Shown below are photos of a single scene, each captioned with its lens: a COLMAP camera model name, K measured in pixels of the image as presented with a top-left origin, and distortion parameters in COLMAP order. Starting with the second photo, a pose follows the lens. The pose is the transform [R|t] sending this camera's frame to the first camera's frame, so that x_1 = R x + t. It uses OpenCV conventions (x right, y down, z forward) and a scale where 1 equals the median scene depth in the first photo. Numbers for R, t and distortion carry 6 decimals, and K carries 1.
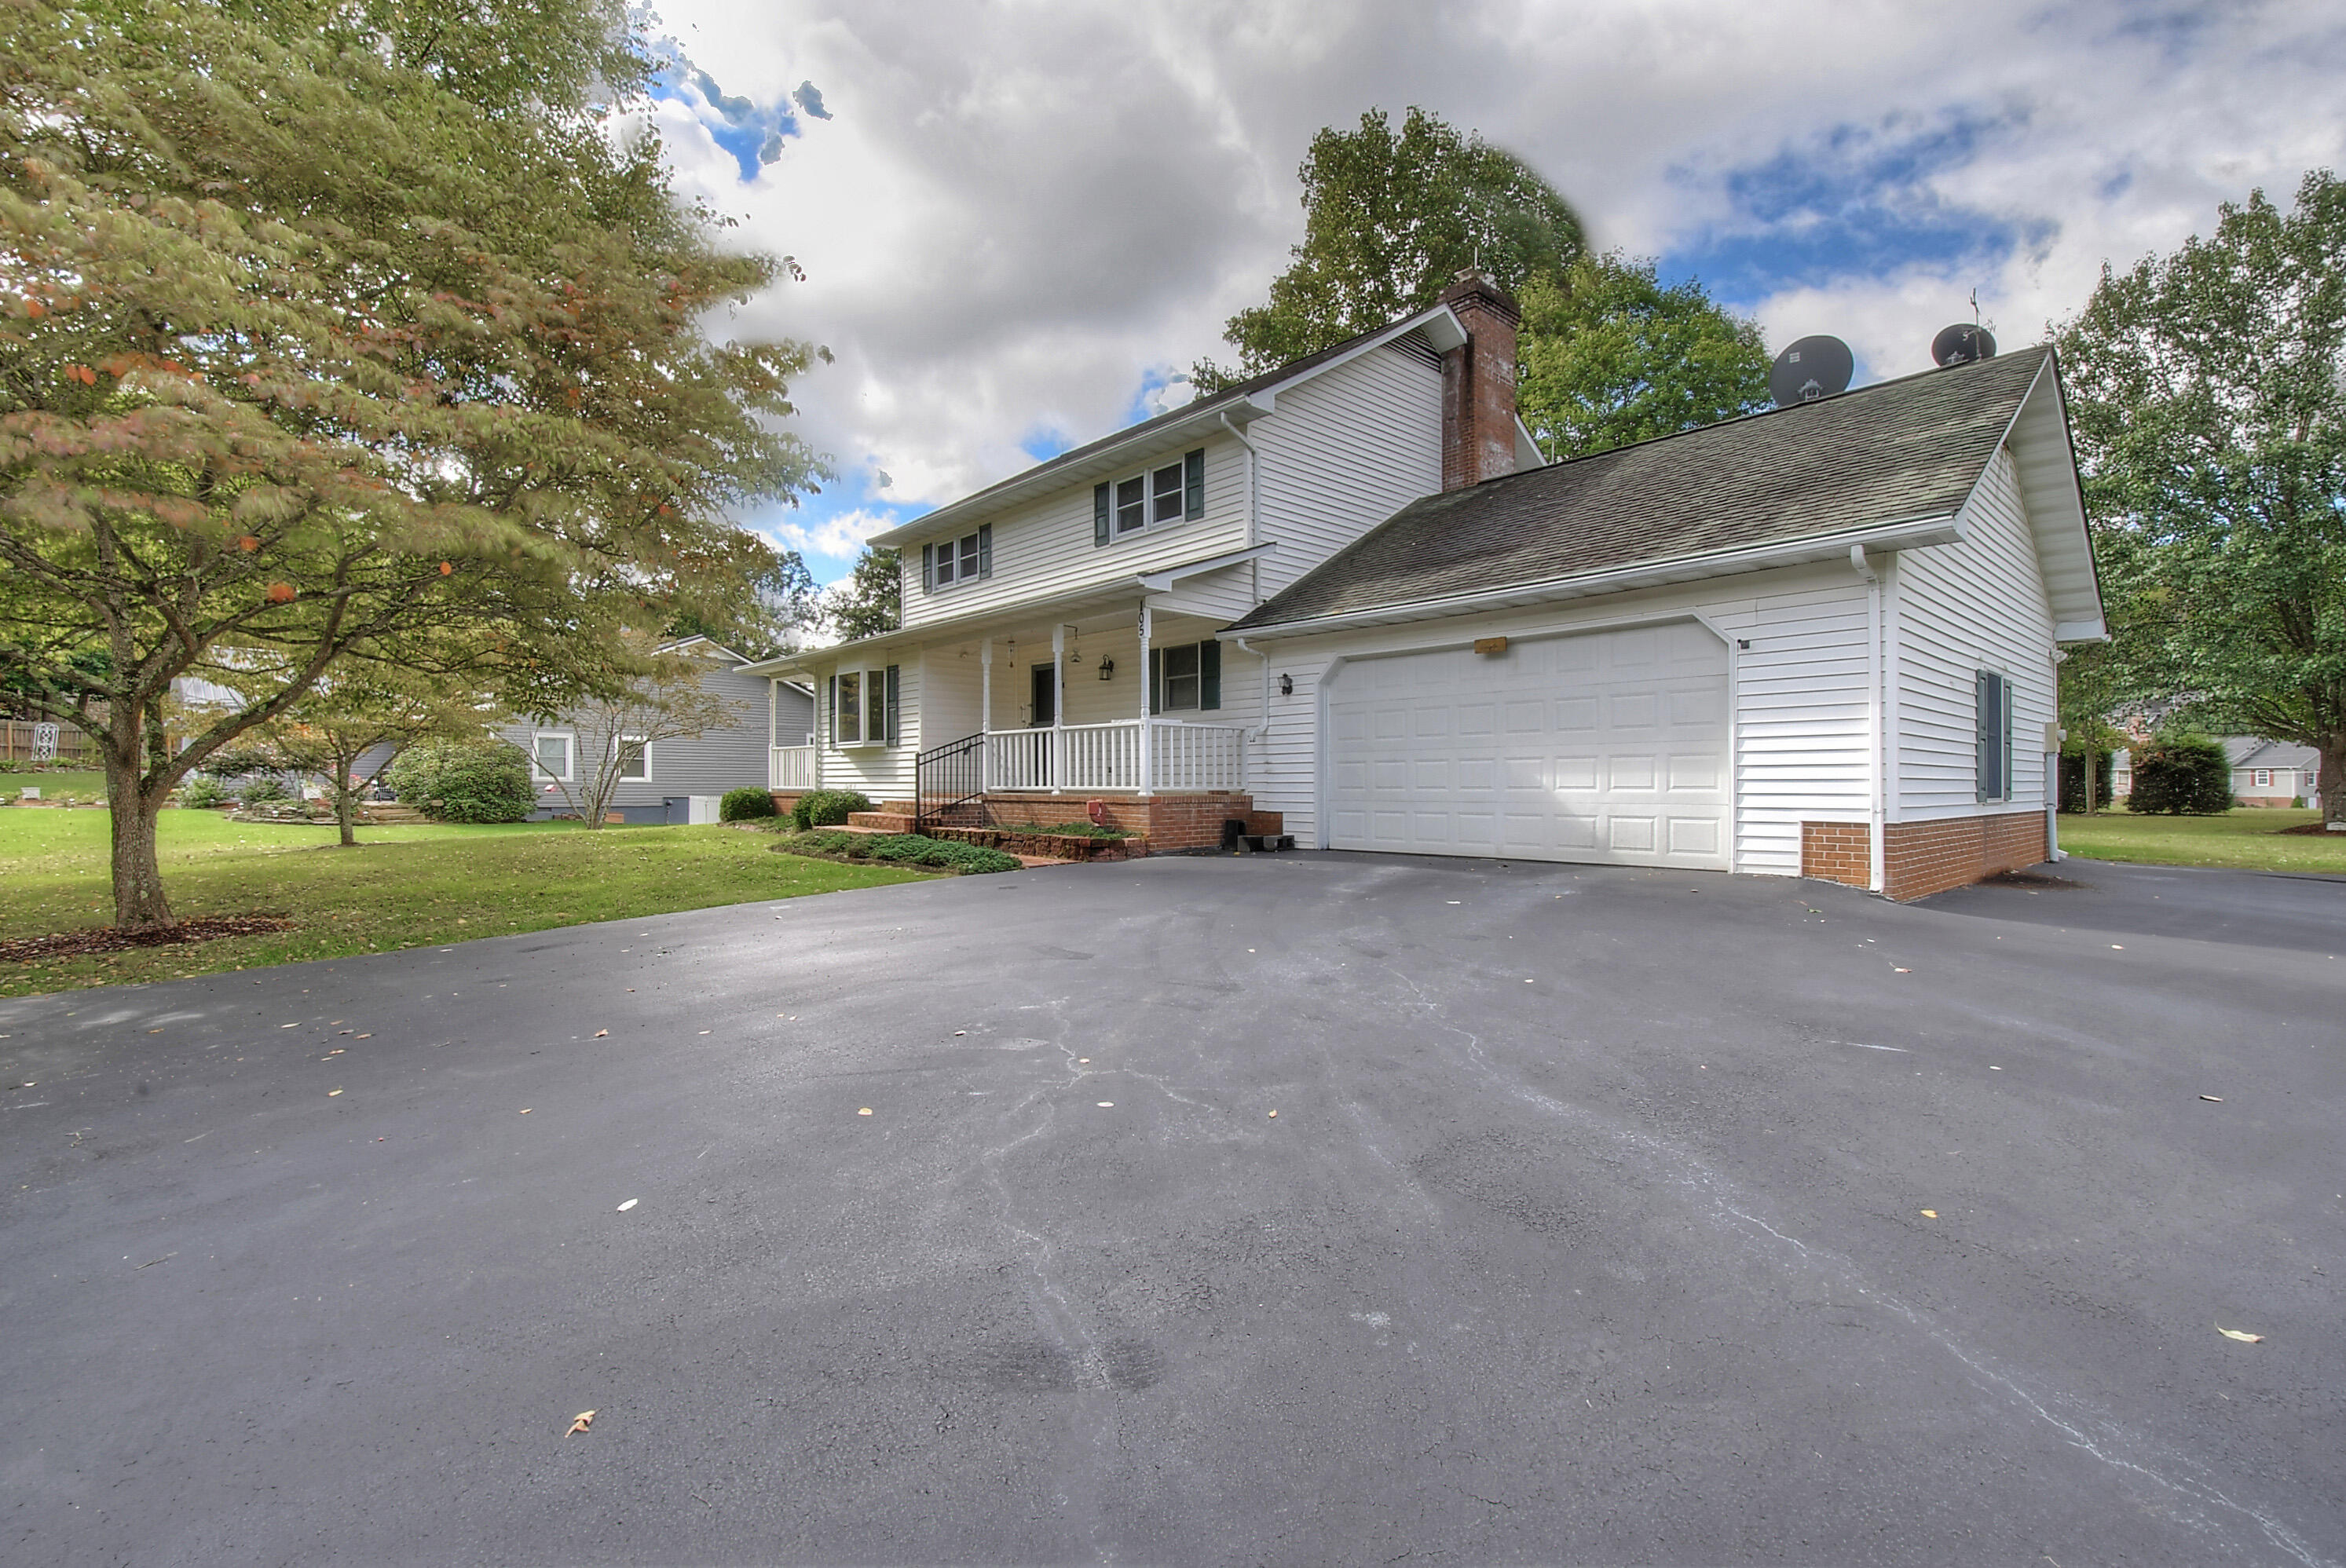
lens RADIAL K [[1031.4, 0, 1185.3], [0, 1031.4, 785.4], [0, 0, 1]] dist [0.020910, -0.018481]
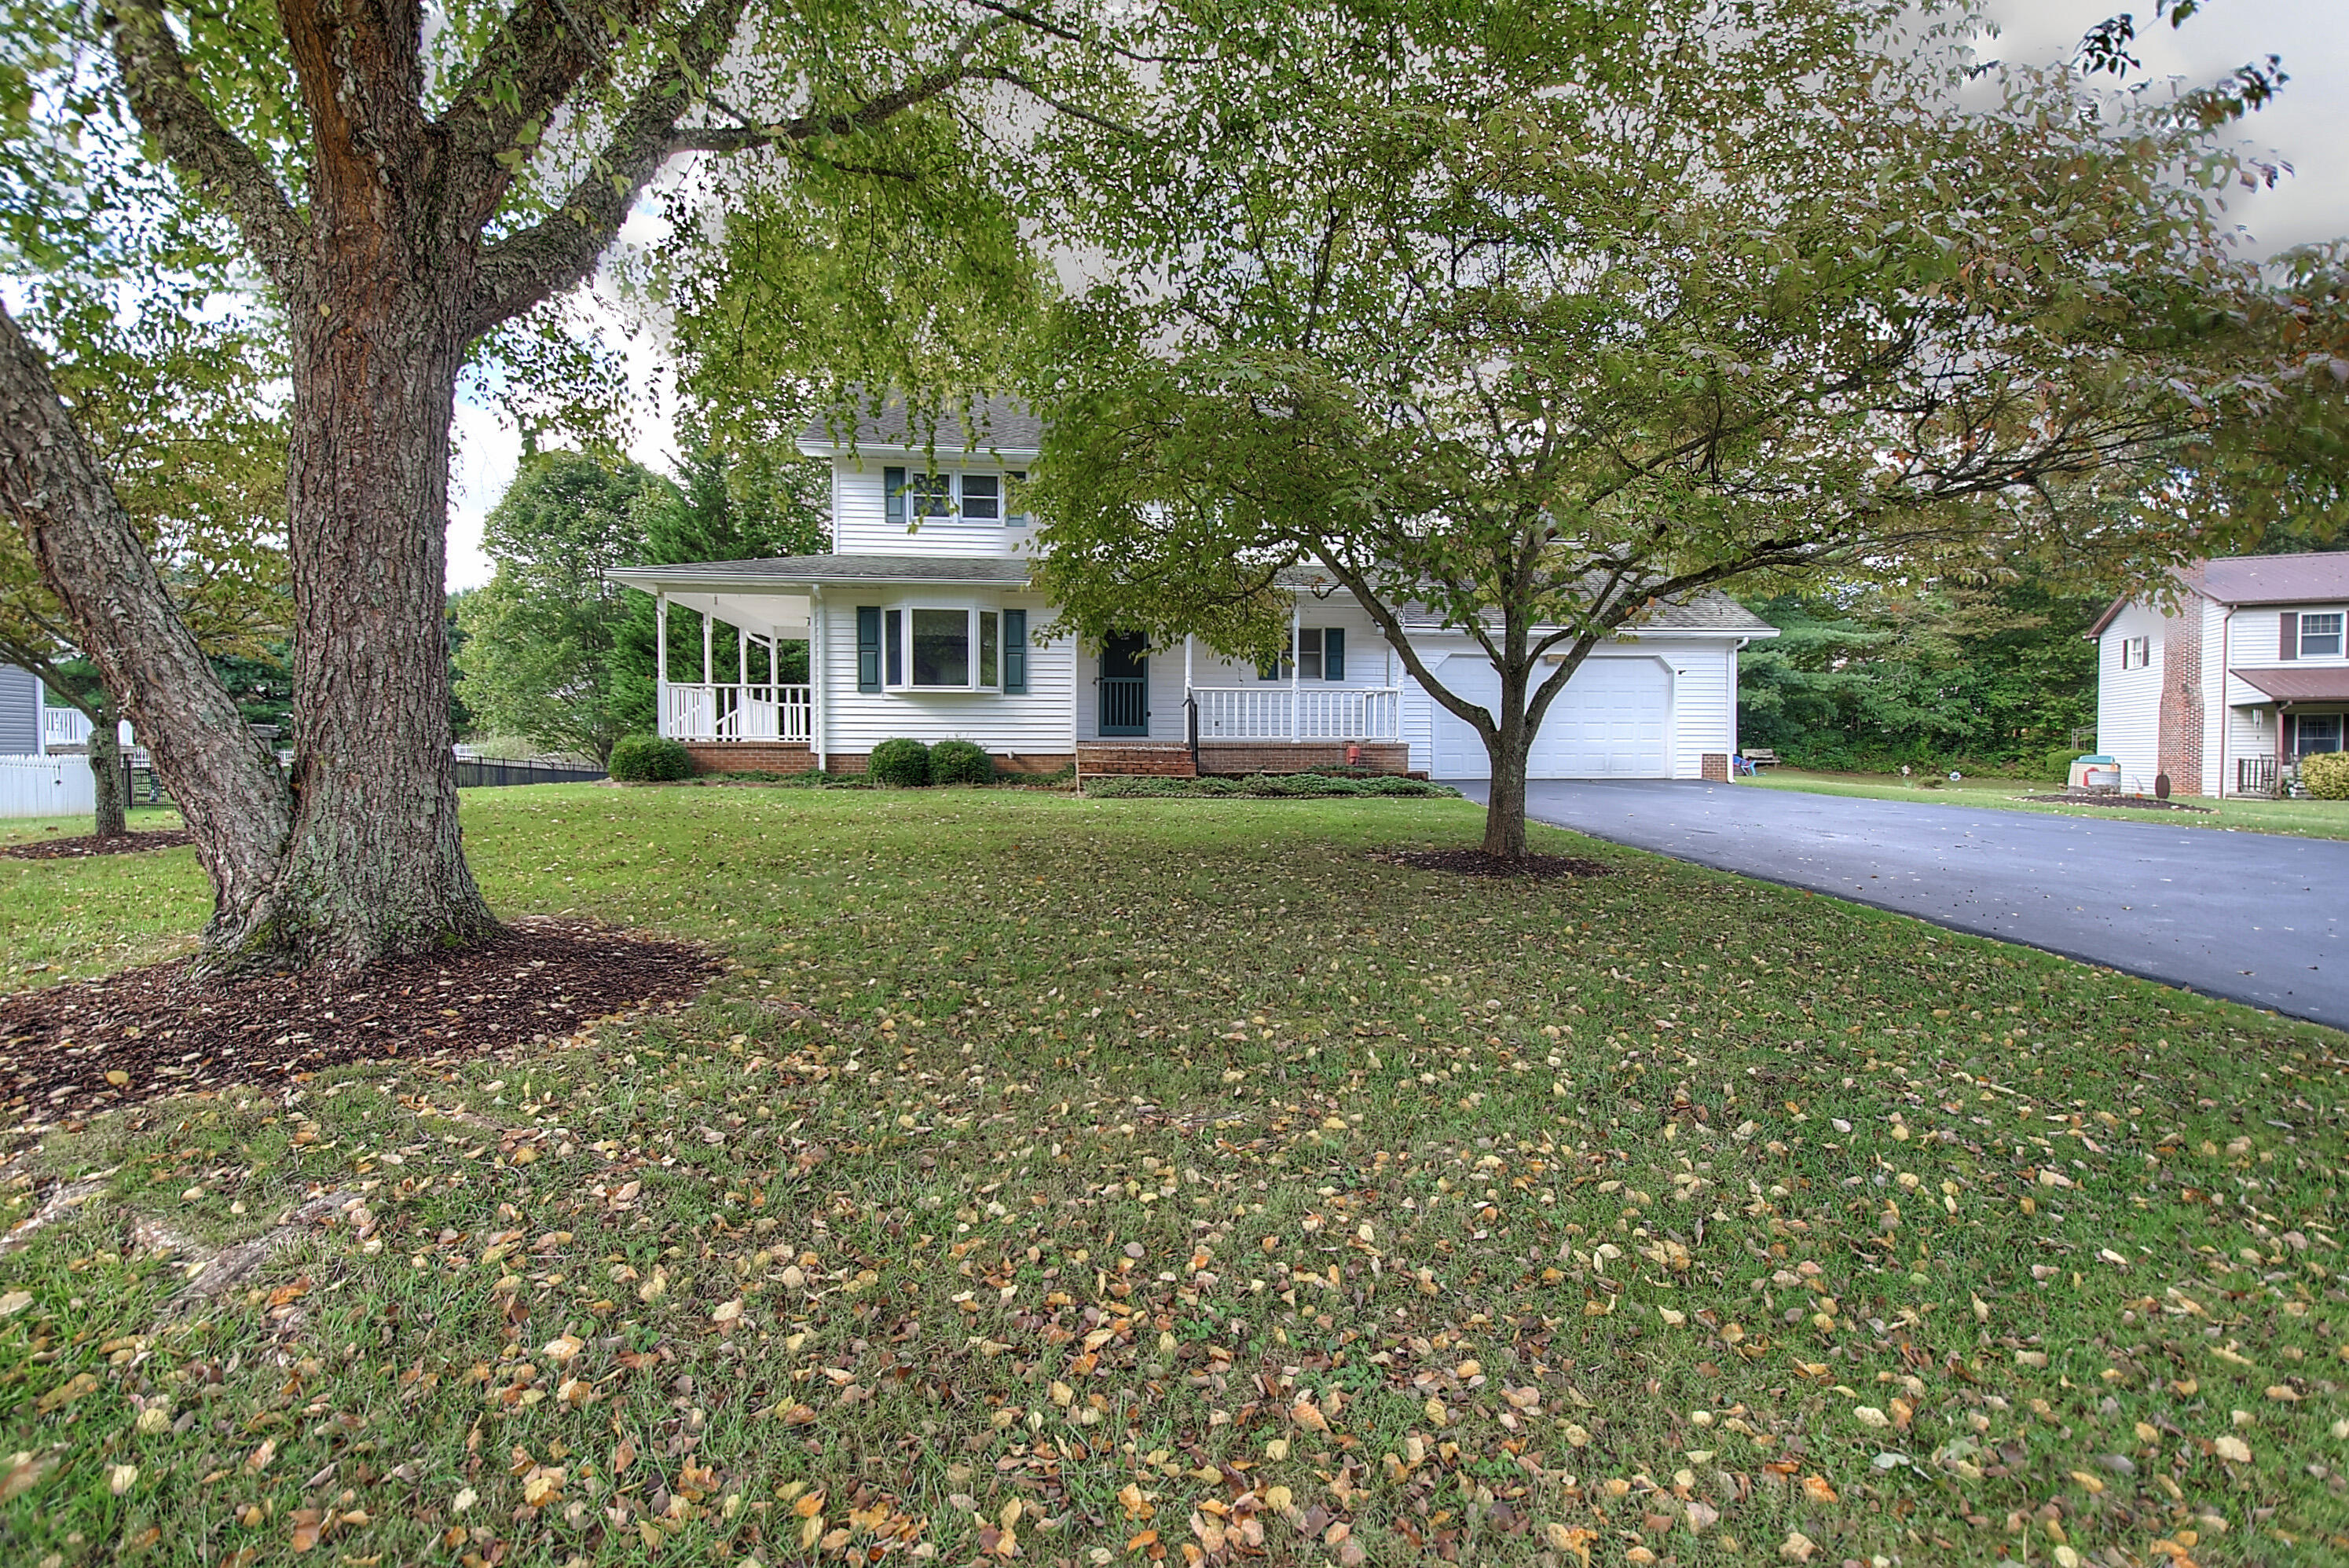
lens RADIAL K [[1032.8, 0, 1186.8], [0, 1032.8, 785.4], [0, 0, 1]] dist [0.020910, -0.018481]
pose [[0.585746, -0.029189, 0.809969, -1.120023], [-0.004311, 0.999225, 0.039127, 0.011715], [-0.810483, -0.026411, 0.585167, 0.339231]]
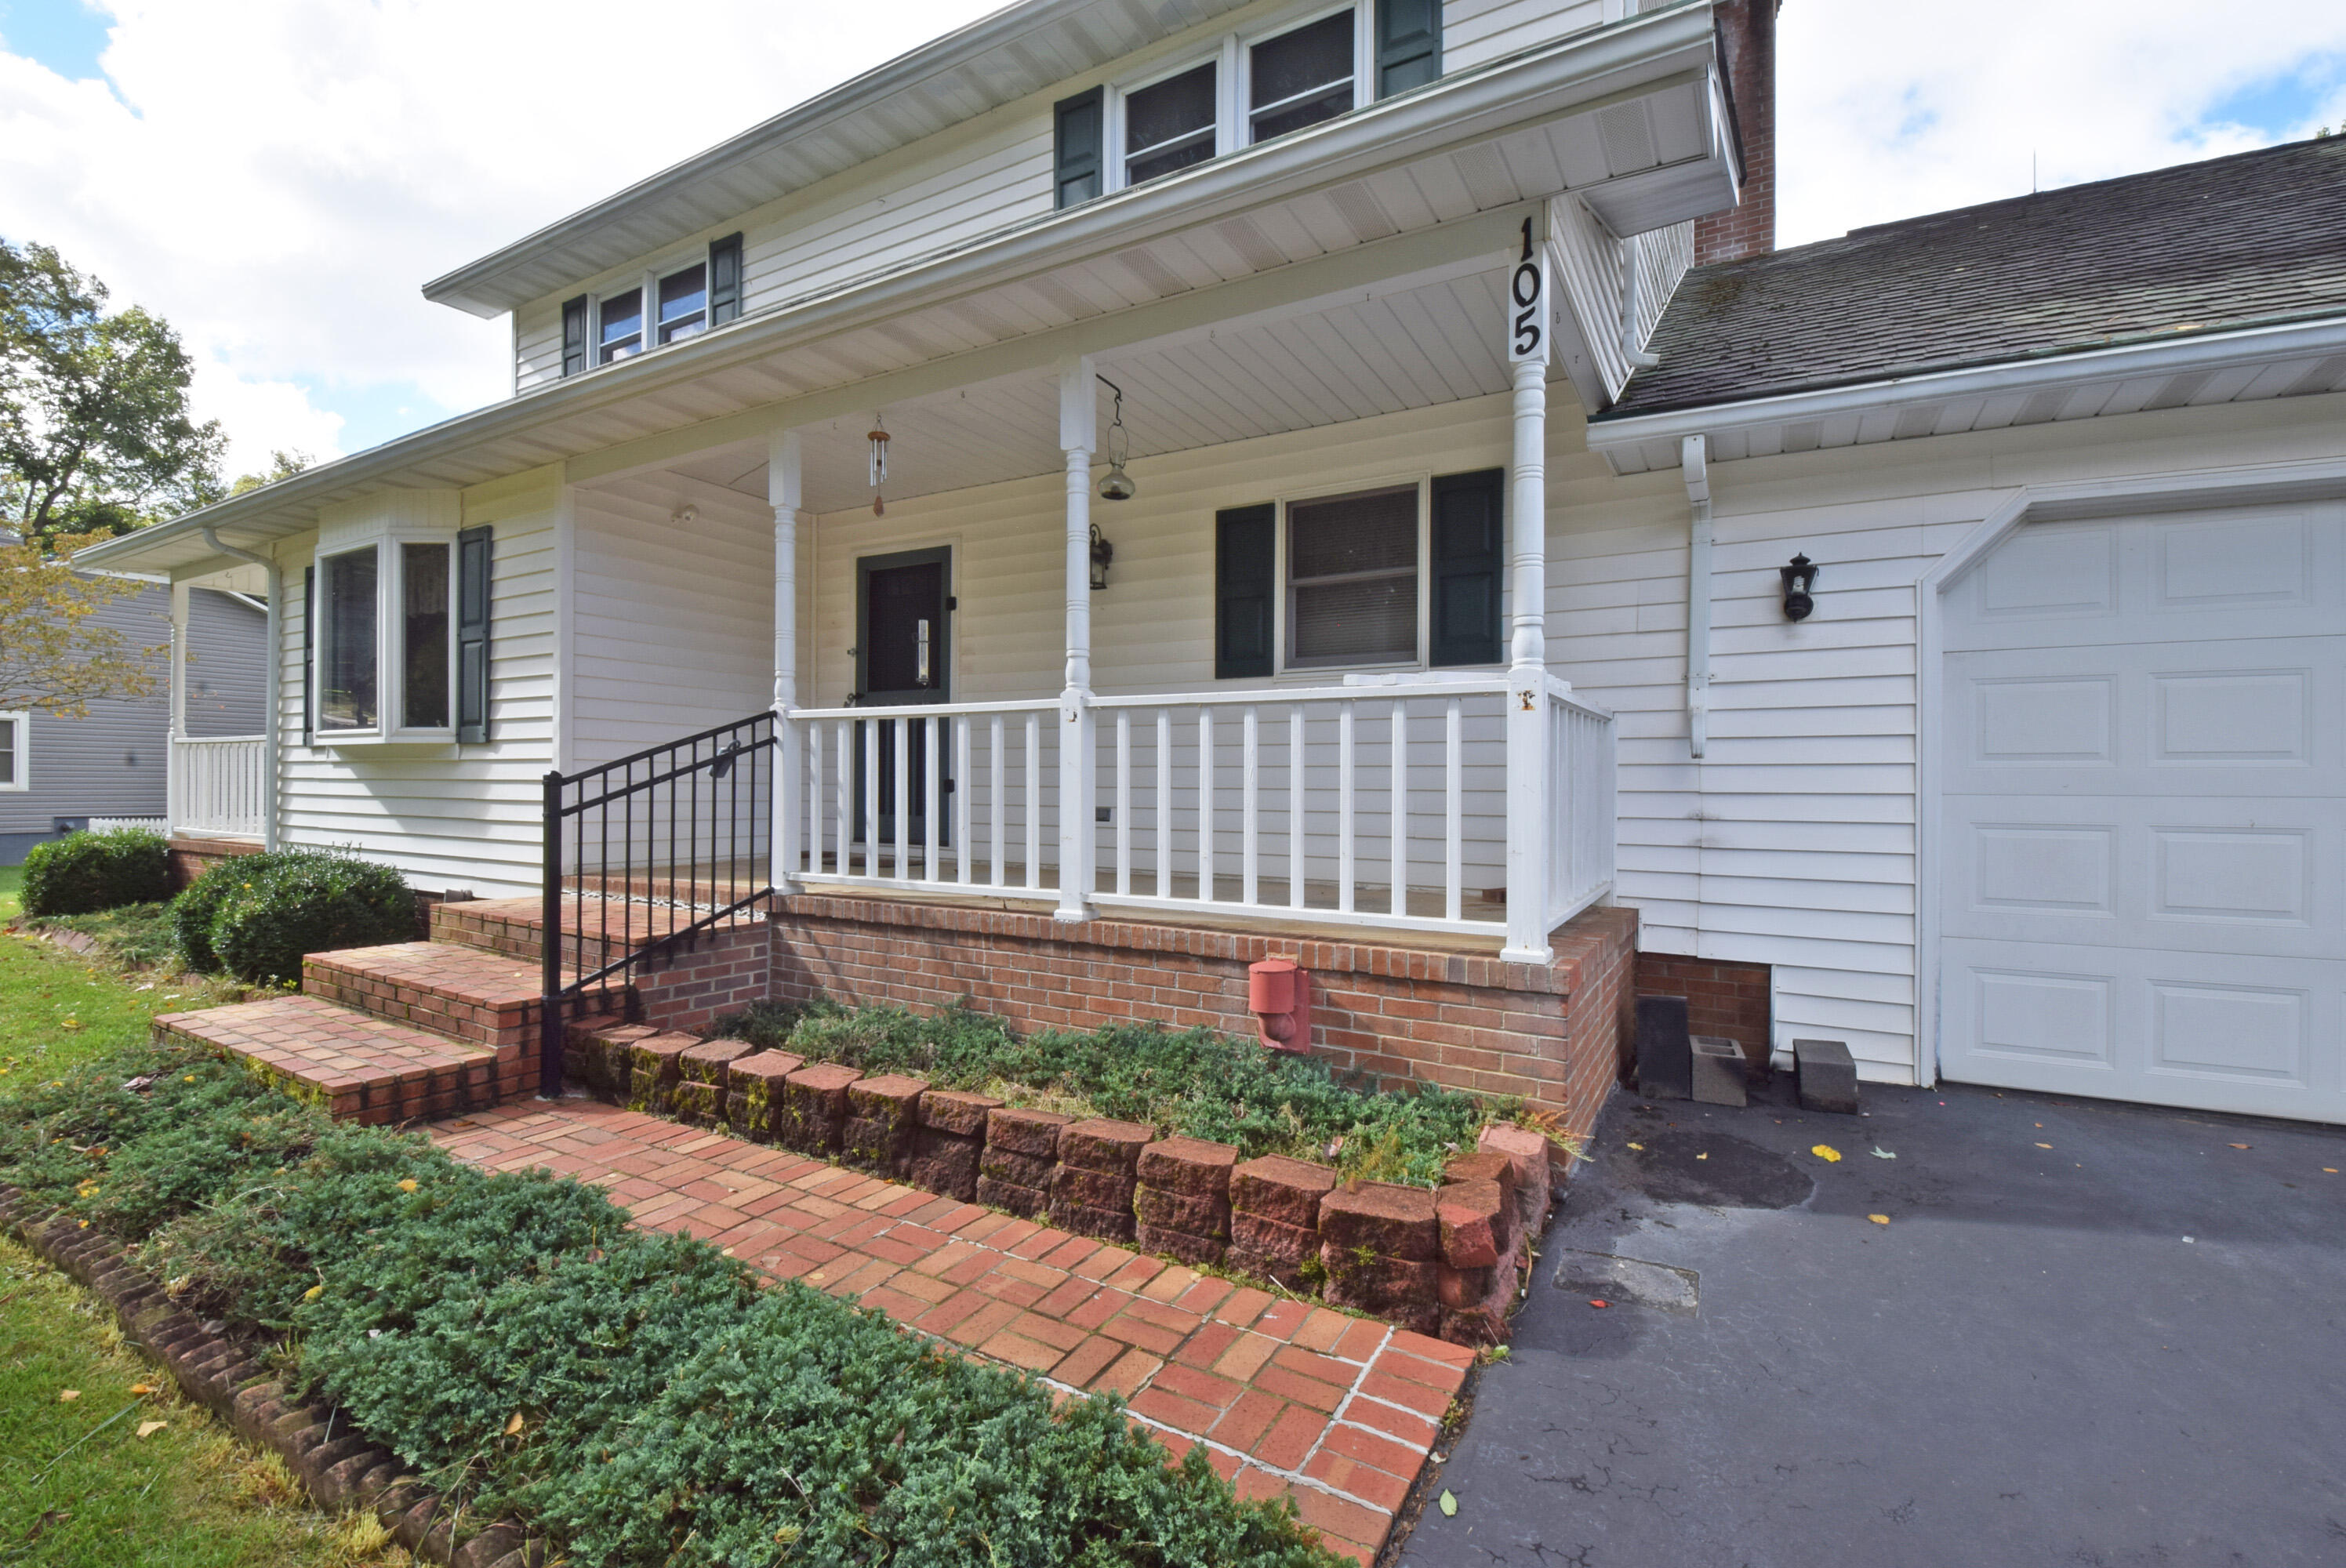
lens RADIAL K [[1031.5, 0, 1185.3], [0, 1031.5, 785.4], [0, 0, 1]] dist [0.020910, -0.018481]
pose [[0.954853, 0.007039, 0.296996, -0.167932], [-0.007592, 0.999971, 0.000709, -0.028324], [-0.296982, -0.002931, 0.954879, 0.639226]]
